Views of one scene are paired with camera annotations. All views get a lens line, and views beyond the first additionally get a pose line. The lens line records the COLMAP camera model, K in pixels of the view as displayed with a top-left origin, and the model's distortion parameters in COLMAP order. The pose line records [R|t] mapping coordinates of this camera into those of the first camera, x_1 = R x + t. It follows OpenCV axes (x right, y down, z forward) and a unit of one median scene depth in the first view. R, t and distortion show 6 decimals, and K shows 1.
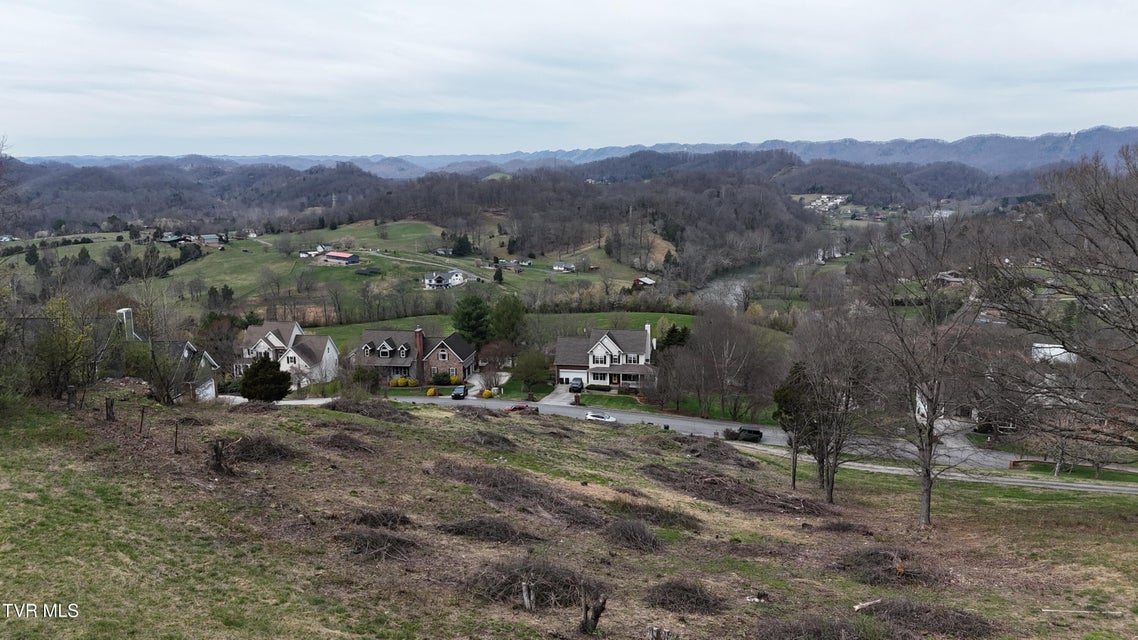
lens RADIAL K [[829.5, 0, 572.6], [0, 829.5, 334.9], [0, 0, 1]] dist [0.092540, -0.098017]
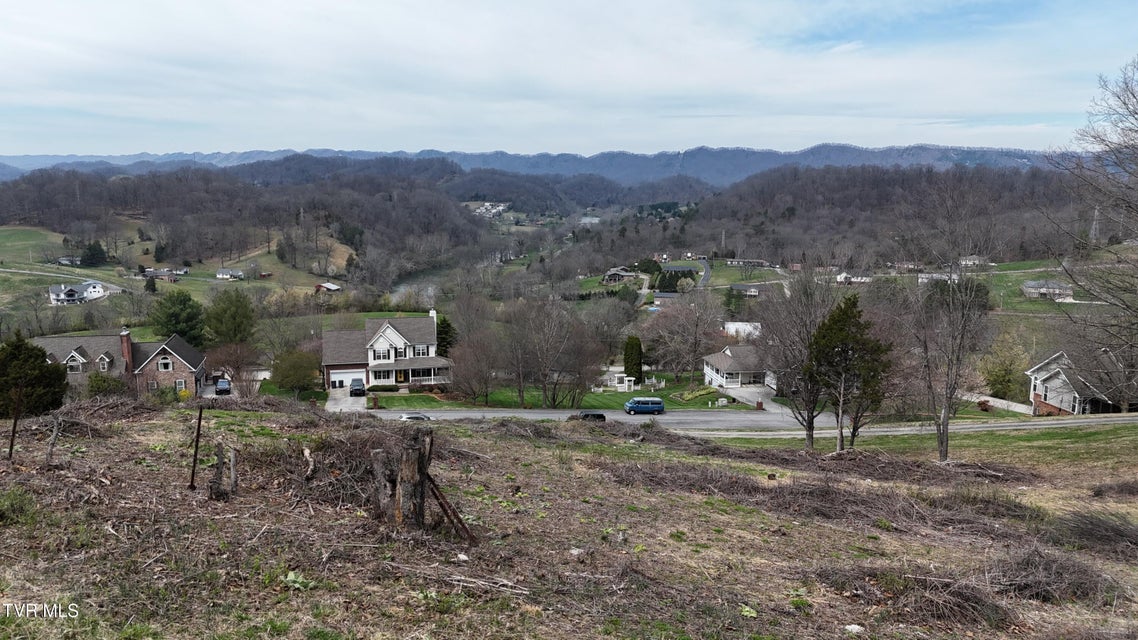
lens RADIAL K [[829.5, 0, 572.8], [0, 829.5, 326.4], [0, 0, 1]] dist [0.092540, -0.098017]
pose [[0.920814, -0.057094, 0.385800, -0.022153], [0.065148, 0.997845, -0.007823, 0.004134], [-0.384522, 0.032337, 0.922549, 0.031152]]
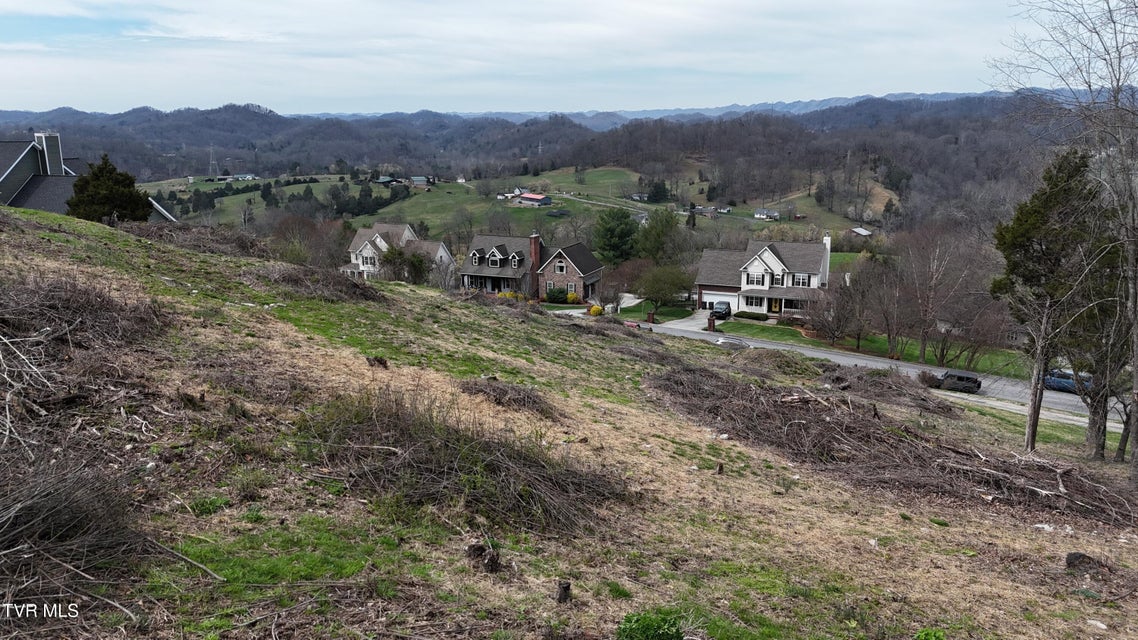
lens RADIAL K [[829.5, 0, 572.6], [0, 829.5, 324.4], [0, 0, 1]] dist [0.092540, -0.098017]
pose [[0.968821, 0.056552, -0.241220, 0.011254], [-0.047456, 0.997932, 0.043355, 0.009135], [0.243173, -0.030556, 0.969502, 0.043080]]
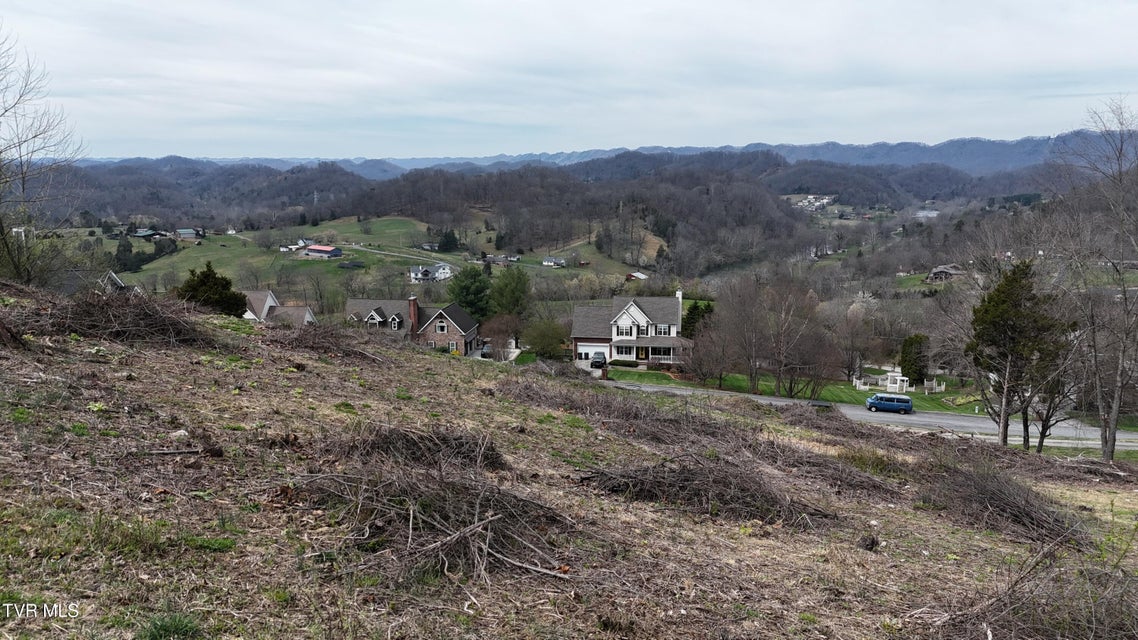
lens RADIAL K [[829.5, 0, 571.2], [0, 829.5, 327.7], [0, 0, 1]] dist [0.092540, -0.098017]
pose [[0.999834, -0.002077, 0.018114, -0.007618], [0.002314, 0.999912, -0.013099, 0.007487], [-0.018085, 0.013139, 0.999750, 0.028315]]
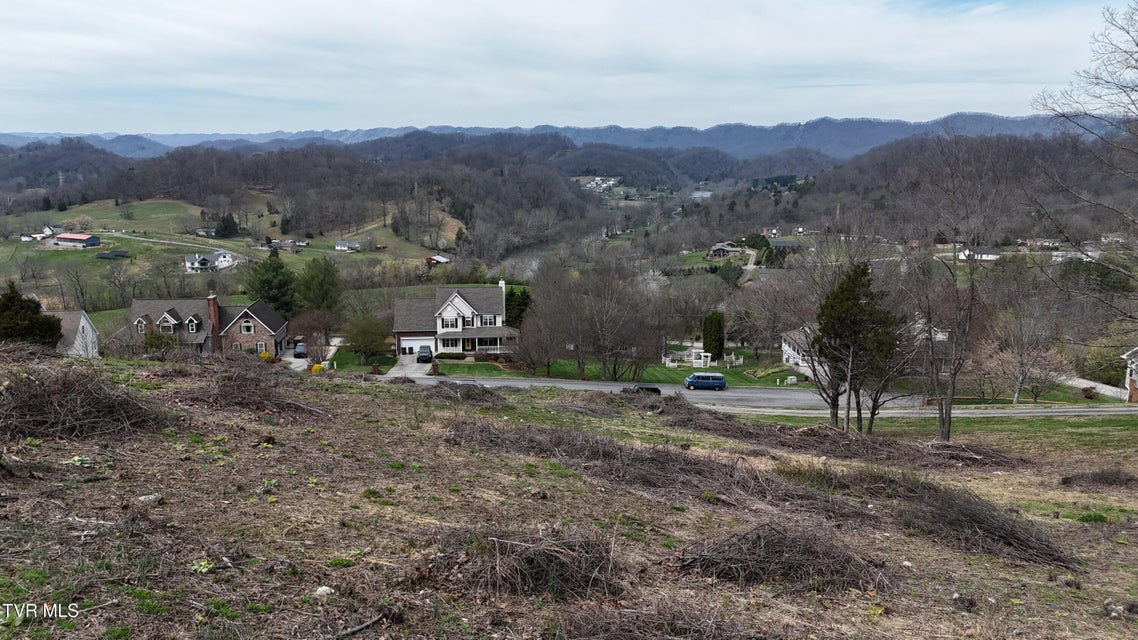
lens RADIAL K [[829.5, 0, 572.3], [0, 829.5, 324.9], [0, 0, 1]] dist [0.092540, -0.098017]
pose [[0.965008, -0.046902, 0.257992, -0.012974], [0.045262, 0.998899, 0.012295, 0.005400], [-0.258285, -0.000187, 0.966069, 0.029824]]
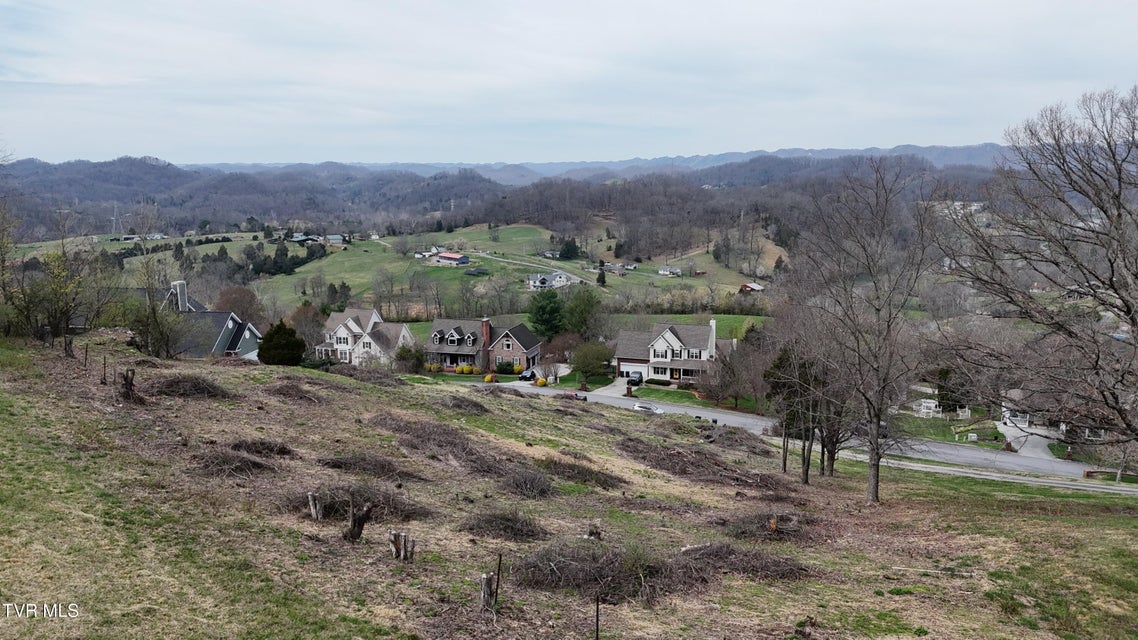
lens RADIAL K [[829.5, 0, 573.4], [0, 829.5, 335.3], [0, 0, 1]] dist [0.092540, -0.098017]
pose [[0.990274, 0.028411, -0.136199, 0.012681], [-0.029401, 0.999554, -0.005265, 0.003214], [0.135989, 0.009218, 0.990667, 0.000813]]
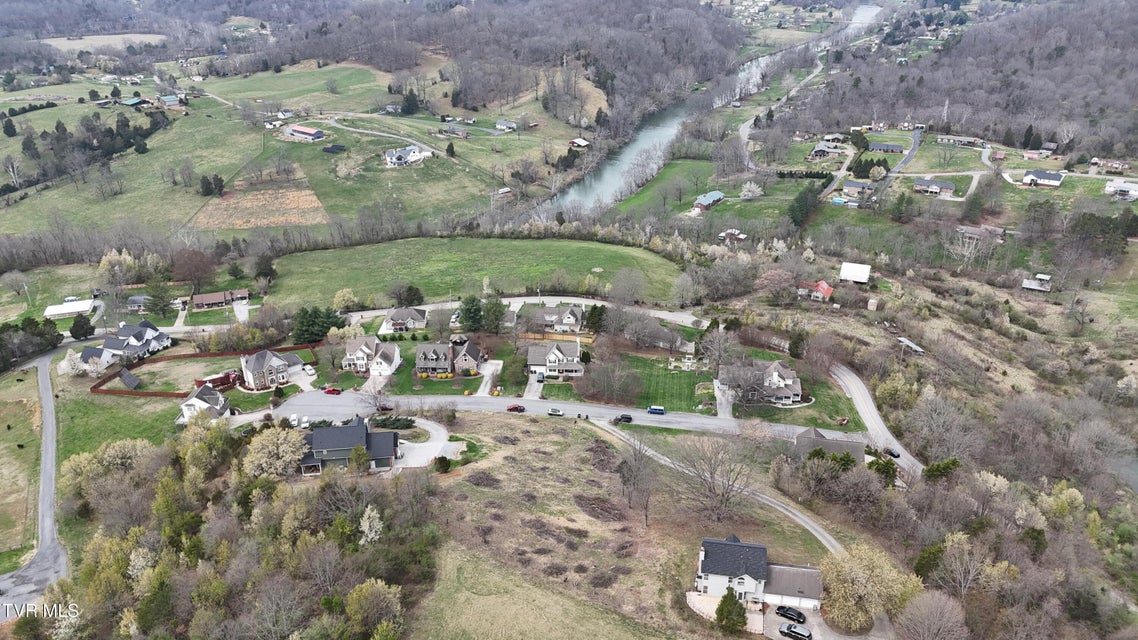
lens RADIAL K [[829.5, 0, 577.4], [0, 829.5, 341.0], [0, 0, 1]] dist [0.092540, -0.098017]
pose [[0.996463, -0.038757, 0.074557, -0.009501], [0.017341, 0.963026, 0.268851, -0.100992], [-0.082220, -0.266607, 0.960292, -0.151087]]
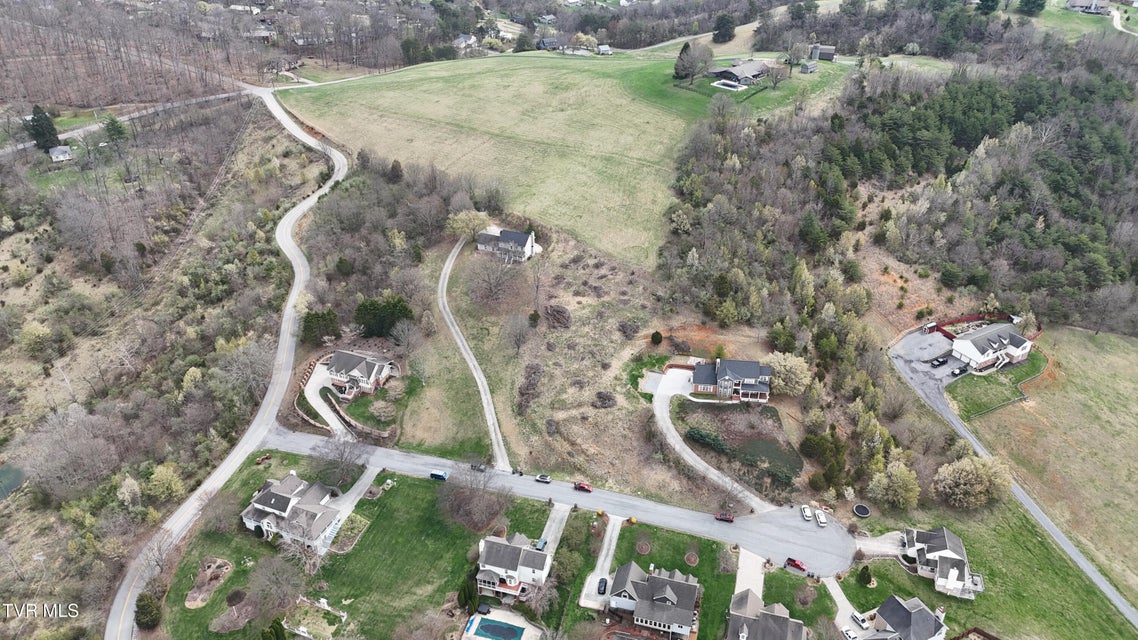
lens RADIAL K [[829.5, 0, 573.1], [0, 829.5, 312.3], [0, 0, 1]] dist [0.092540, -0.098017]
pose [[-0.990513, -0.061974, 0.122651, -0.041433], [0.035361, 0.747530, 0.663286, -0.247544], [-0.132791, 0.661330, -0.738247, 0.362219]]
